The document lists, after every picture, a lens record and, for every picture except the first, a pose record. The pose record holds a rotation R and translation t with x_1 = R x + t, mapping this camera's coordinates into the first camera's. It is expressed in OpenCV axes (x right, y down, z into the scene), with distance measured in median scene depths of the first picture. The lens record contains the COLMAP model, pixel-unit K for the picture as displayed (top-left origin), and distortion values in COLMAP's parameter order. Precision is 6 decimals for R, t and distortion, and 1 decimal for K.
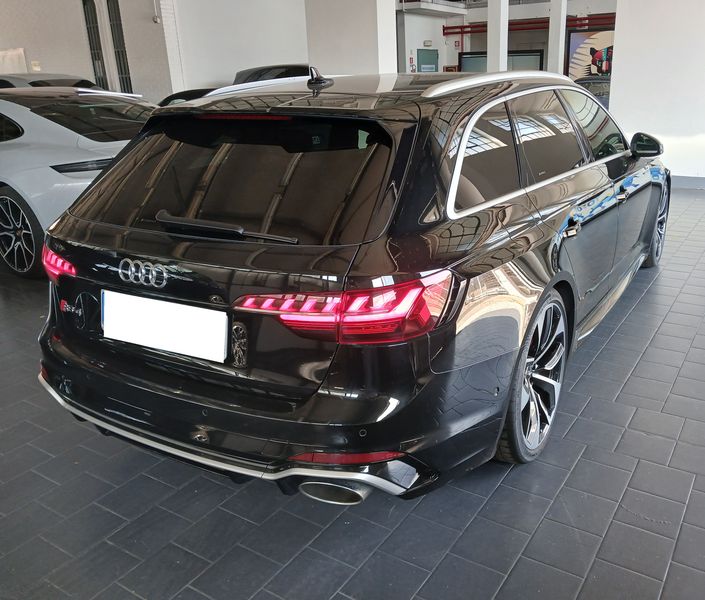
lens RADIAL K [[676.7, 0, 384.6], [0, 676.7, 303.2], [0, 0, 1]] dist [0.057120, 0.013577]
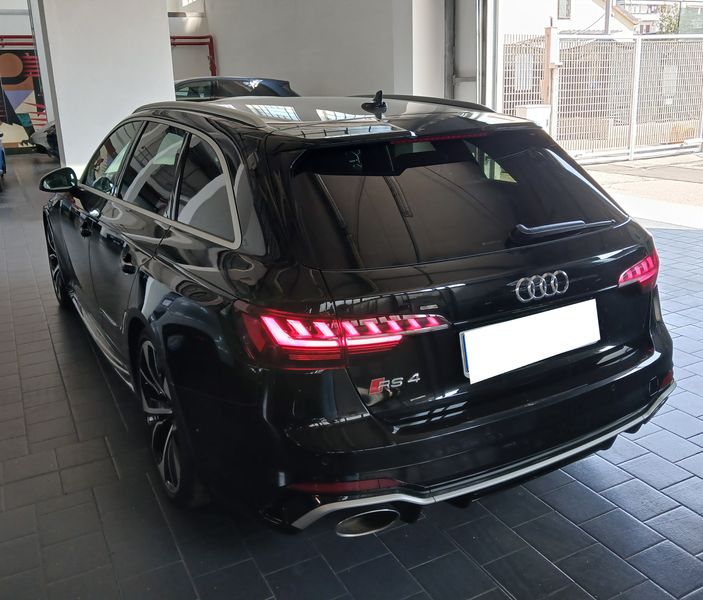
lens RADIAL K [[674.8, 0, 383.5], [0, 674.8, 303.2], [0, 0, 1]] dist [0.057120, 0.013577]
pose [[0.500079, -0.257596, 0.826780, -0.105572], [0.288075, 0.949844, 0.121696, -0.016918], [-0.816660, 0.177317, 0.549204, 0.056098]]
